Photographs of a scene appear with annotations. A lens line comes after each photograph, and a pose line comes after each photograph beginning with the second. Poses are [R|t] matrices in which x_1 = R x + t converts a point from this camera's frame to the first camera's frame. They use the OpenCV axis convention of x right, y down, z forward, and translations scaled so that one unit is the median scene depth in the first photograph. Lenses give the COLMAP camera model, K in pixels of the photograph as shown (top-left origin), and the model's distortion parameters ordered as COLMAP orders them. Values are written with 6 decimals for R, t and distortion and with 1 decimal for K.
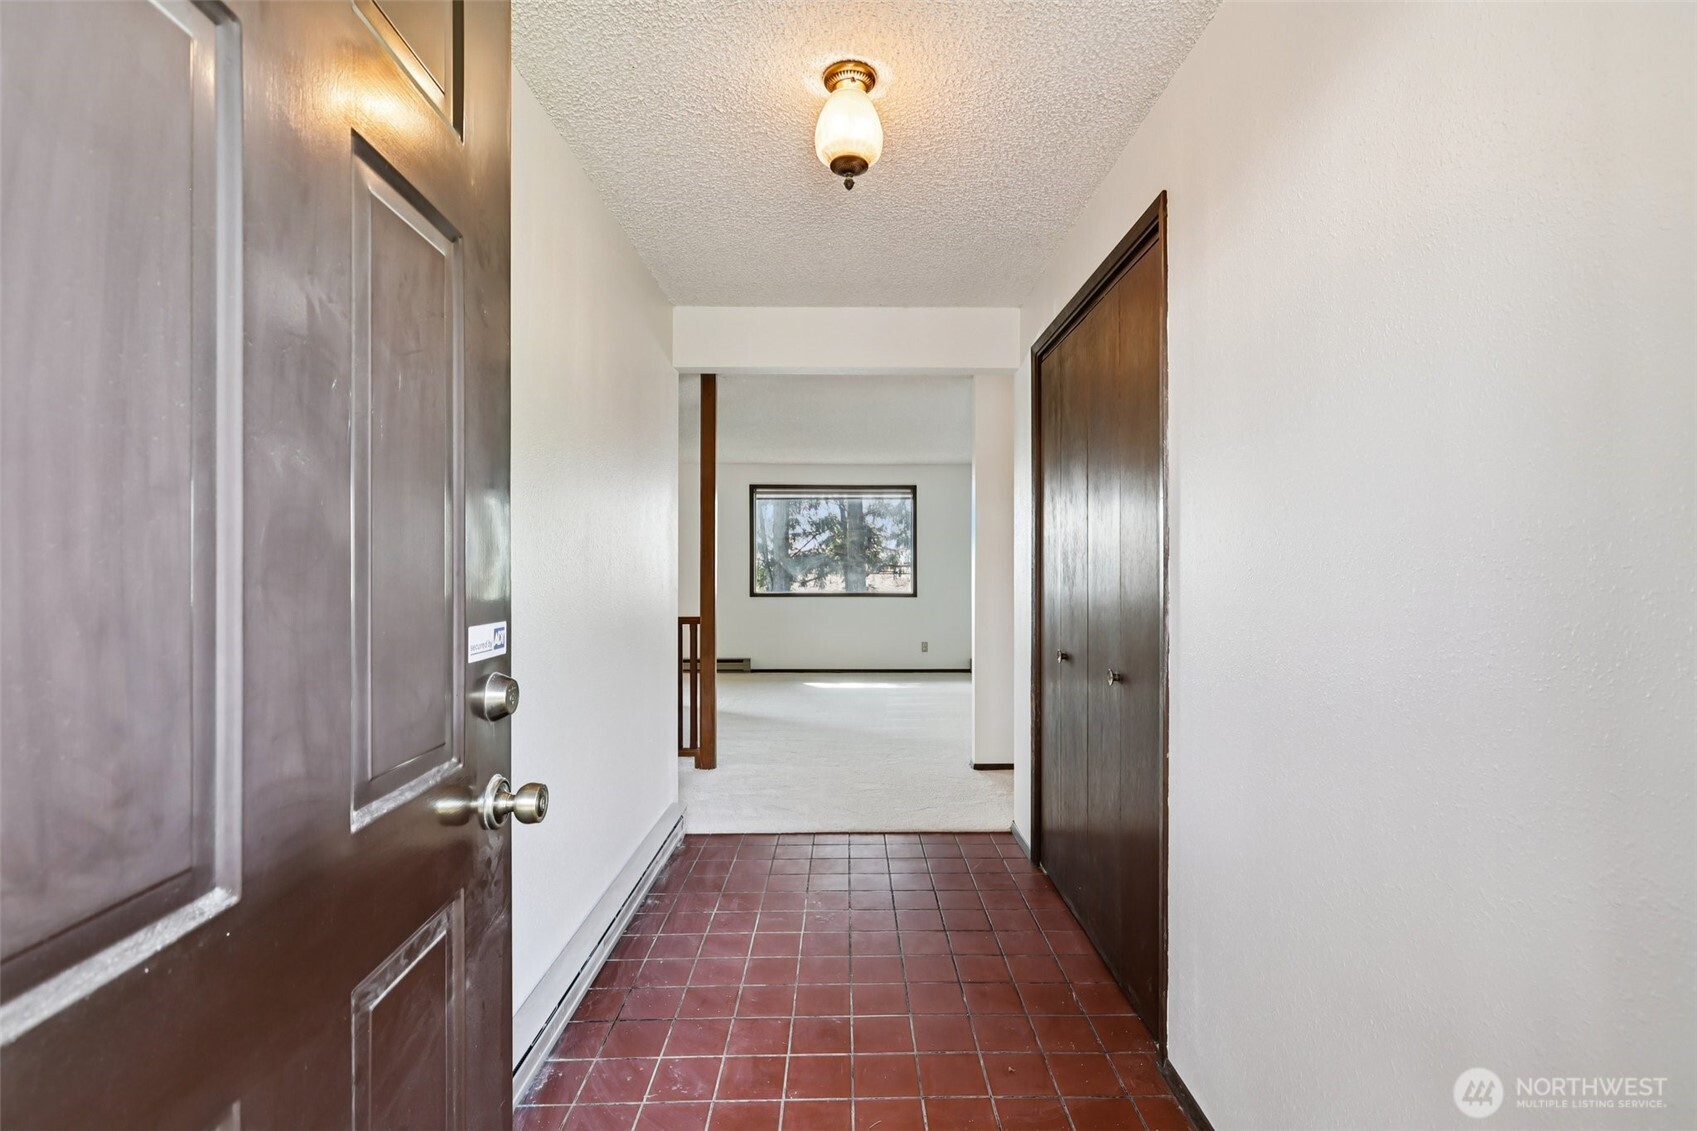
lens RADIAL K [[754.5, 0, 858.8], [0, 754.5, 563.3], [0, 0, 1]] dist [-0.005614, 0.002811]
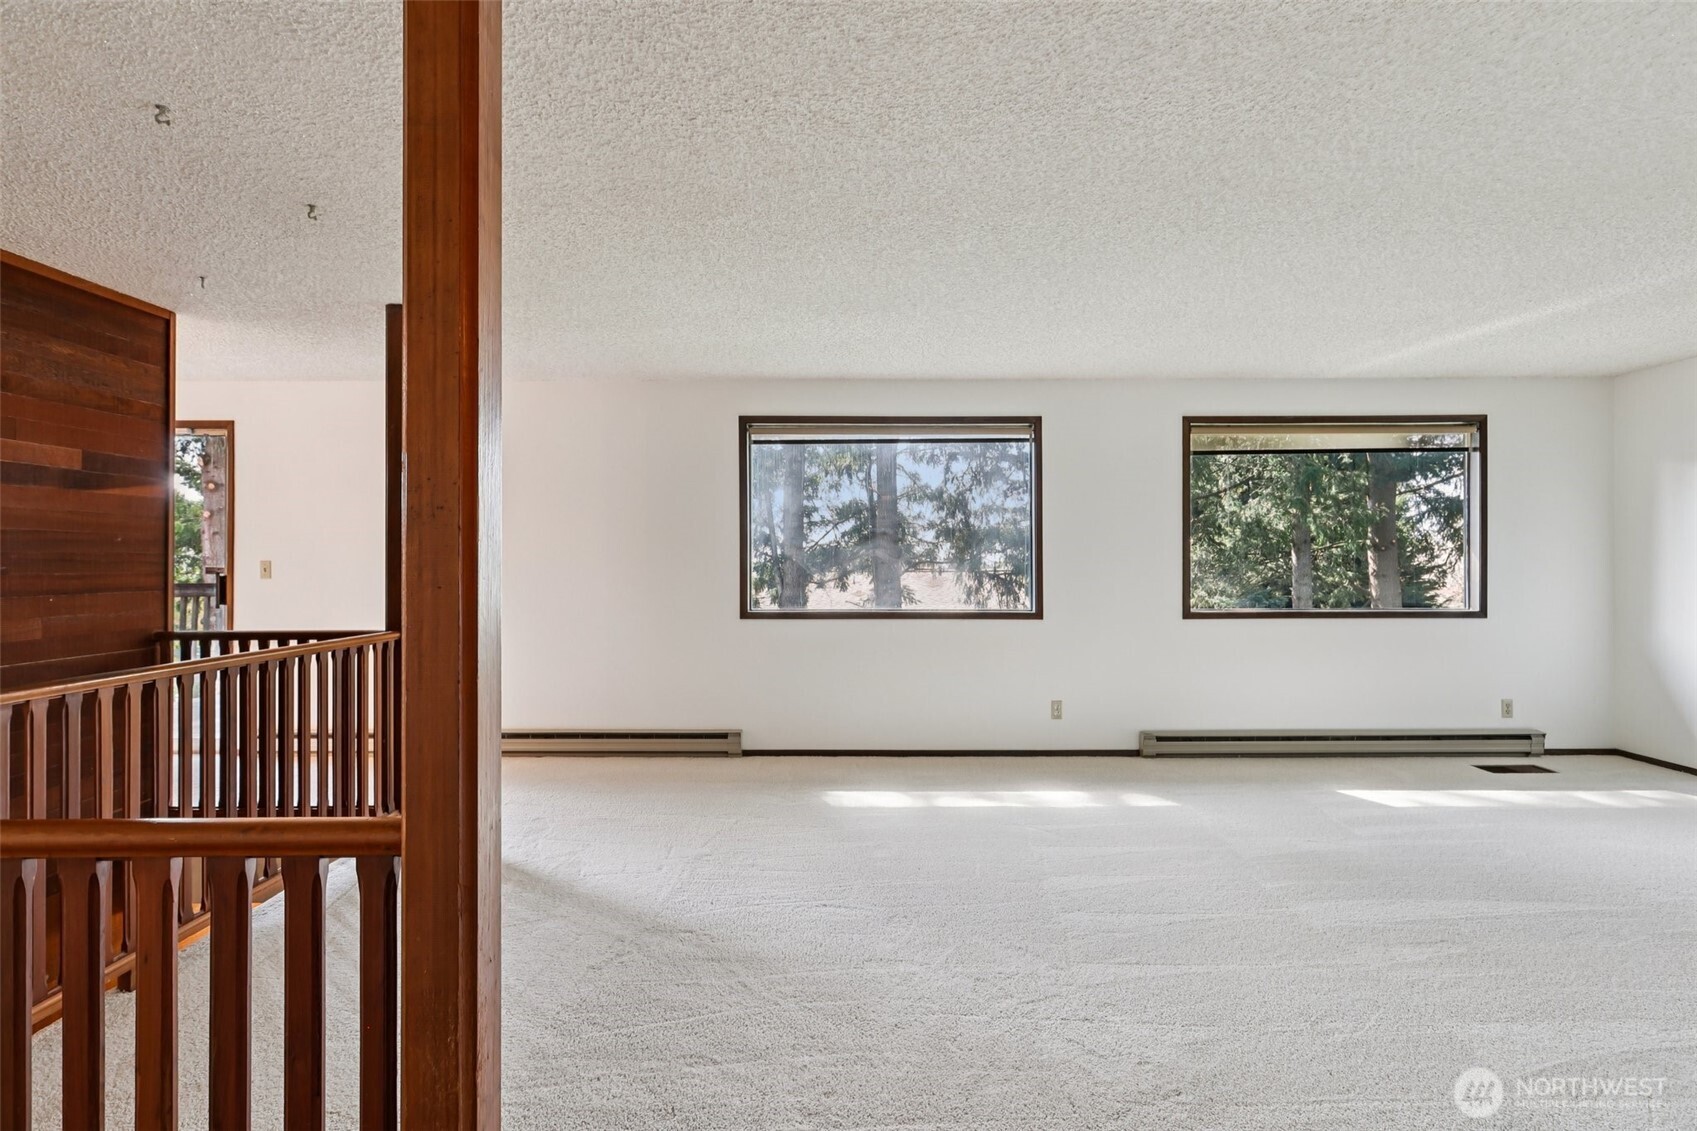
lens RADIAL K [[798.1, 0, 860.1], [0, 798.1, 557.1], [0, 0, 1]] dist [-0.001009, 0.001870]
pose [[0.999828, -0.002696, -0.018364, -0.017717], [0.002632, 0.999990, -0.003514, 0.000512], [0.018373, 0.003465, 0.999825, 0.161653]]
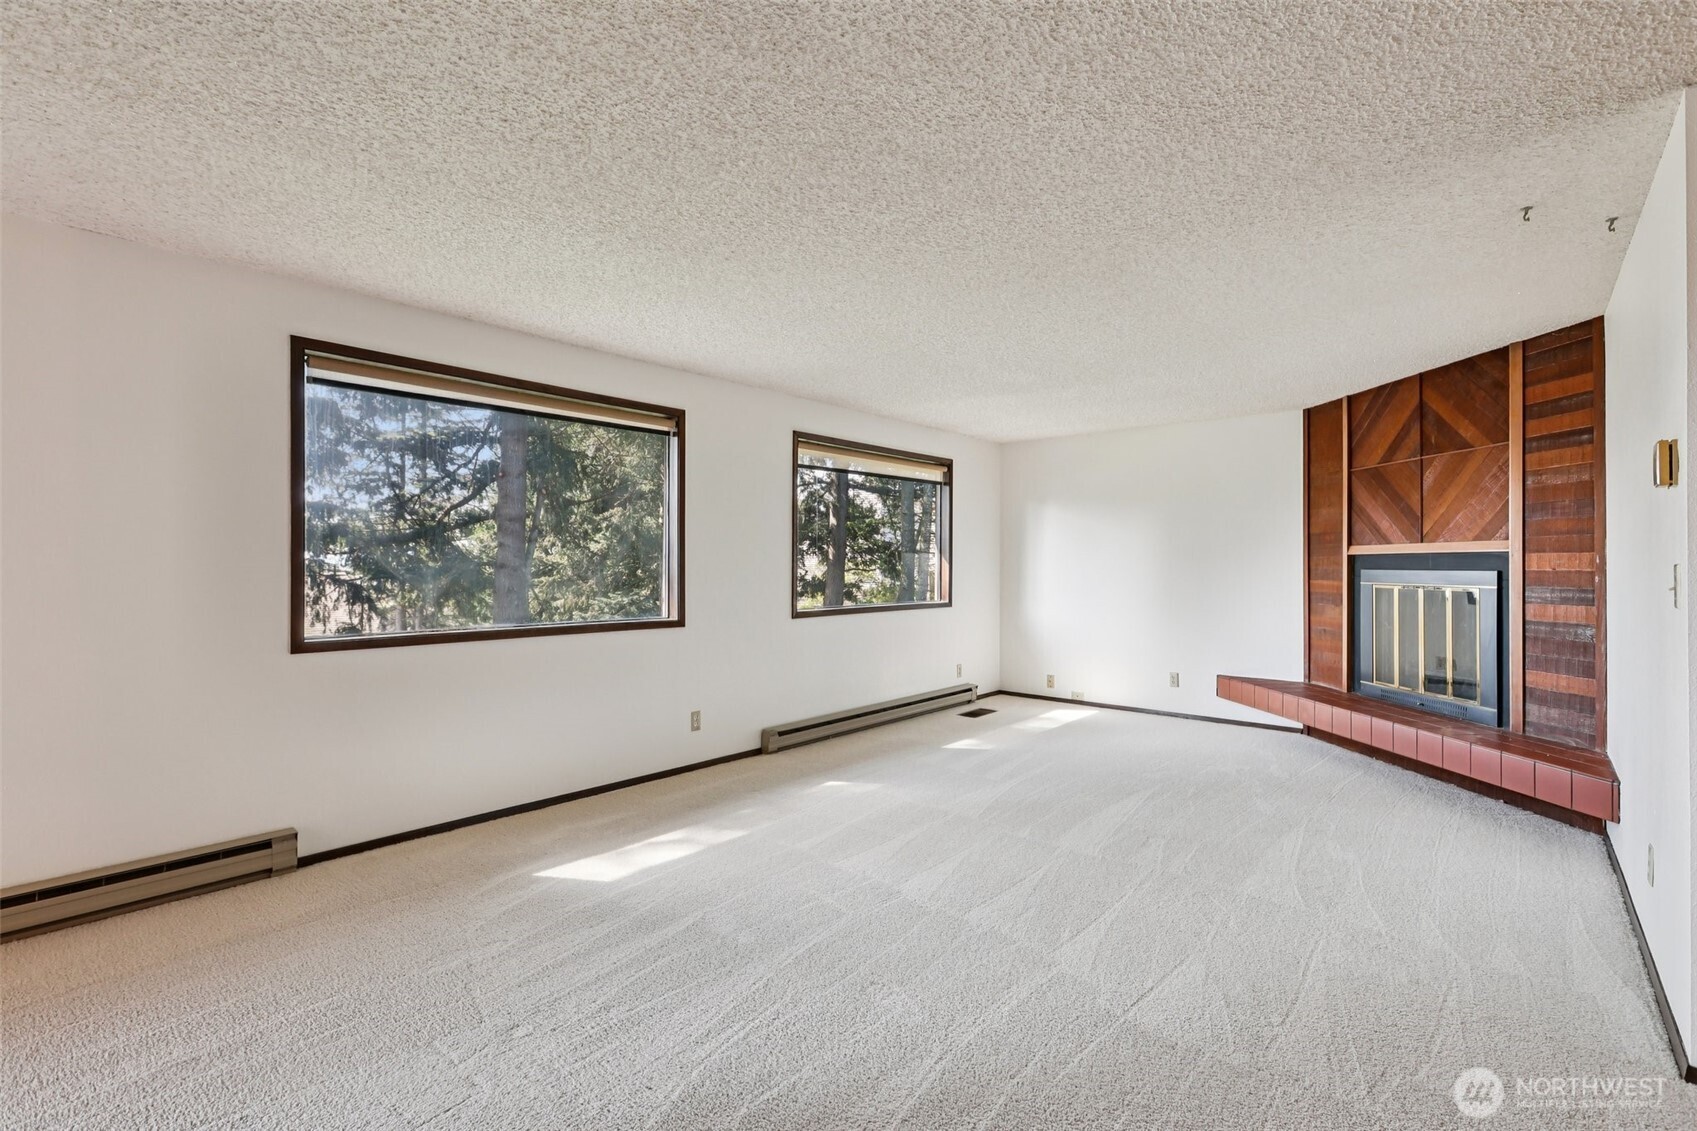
lens RADIAL K [[754.5, 0, 858.0], [0, 754.5, 559.8], [0, 0, 1]] dist [-0.005614, 0.002811]
pose [[0.669256, 0.006109, 0.743007, -0.088949], [-0.002412, 0.999979, -0.006050, 0.000756], [-0.743028, 0.002257, 0.669256, 0.220940]]
